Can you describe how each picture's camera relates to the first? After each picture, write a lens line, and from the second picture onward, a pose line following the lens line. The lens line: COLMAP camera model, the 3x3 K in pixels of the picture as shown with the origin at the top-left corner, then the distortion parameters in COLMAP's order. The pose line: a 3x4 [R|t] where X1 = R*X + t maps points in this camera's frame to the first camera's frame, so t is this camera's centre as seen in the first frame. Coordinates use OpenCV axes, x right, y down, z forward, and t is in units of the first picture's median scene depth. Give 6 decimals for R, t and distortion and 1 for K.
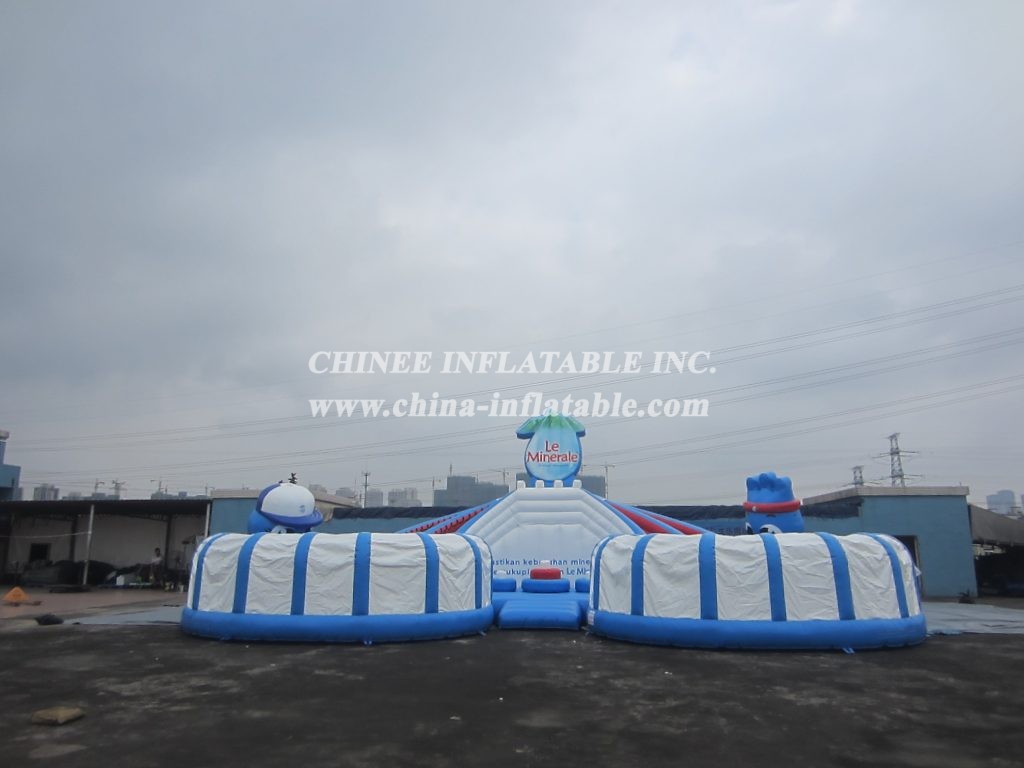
lens RADIAL K [[705.8, 0, 512.0], [0, 705.8, 384.0], [0, 0, 1]] dist [-0.020558, -0.002070]
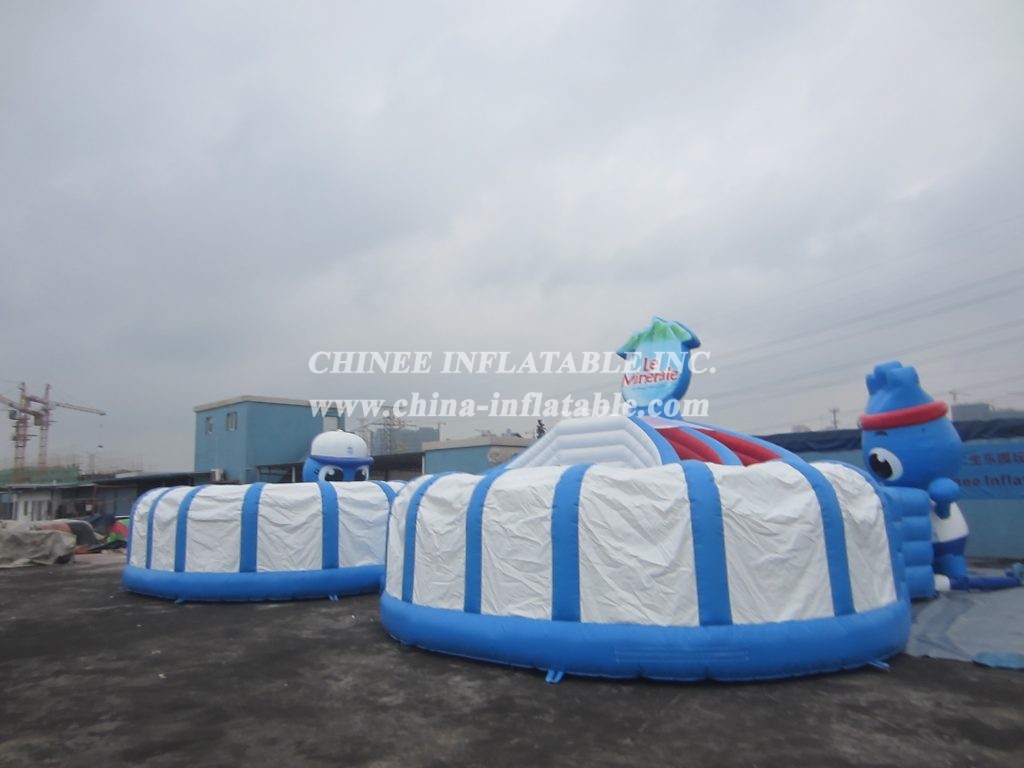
lens RADIAL K [[705.8, 0, 512.0], [0, 705.8, 384.0], [0, 0, 1]] dist [-0.020558, -0.002070]
pose [[0.816467, -0.111218, -0.566580, 0.610588], [0.155021, 0.987469, 0.029555, 0.103376], [0.556193, -0.111962, 0.823477, 0.429210]]
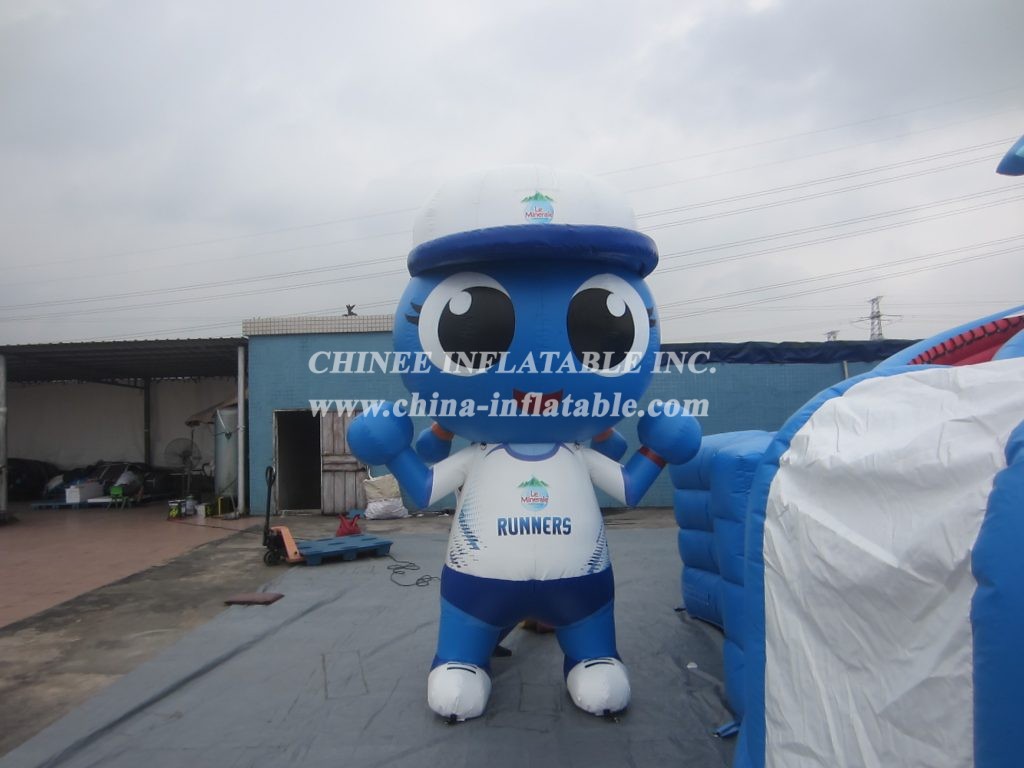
lens RADIAL K [[705.8, 0, 512.0], [0, 705.8, 384.0], [0, 0, 1]] dist [-0.020558, -0.002070]
pose [[0.996965, -0.017845, 0.075777, -0.571635], [0.004054, 0.983954, 0.178376, 0.221948], [-0.077744, -0.177527, 0.981040, 1.004436]]
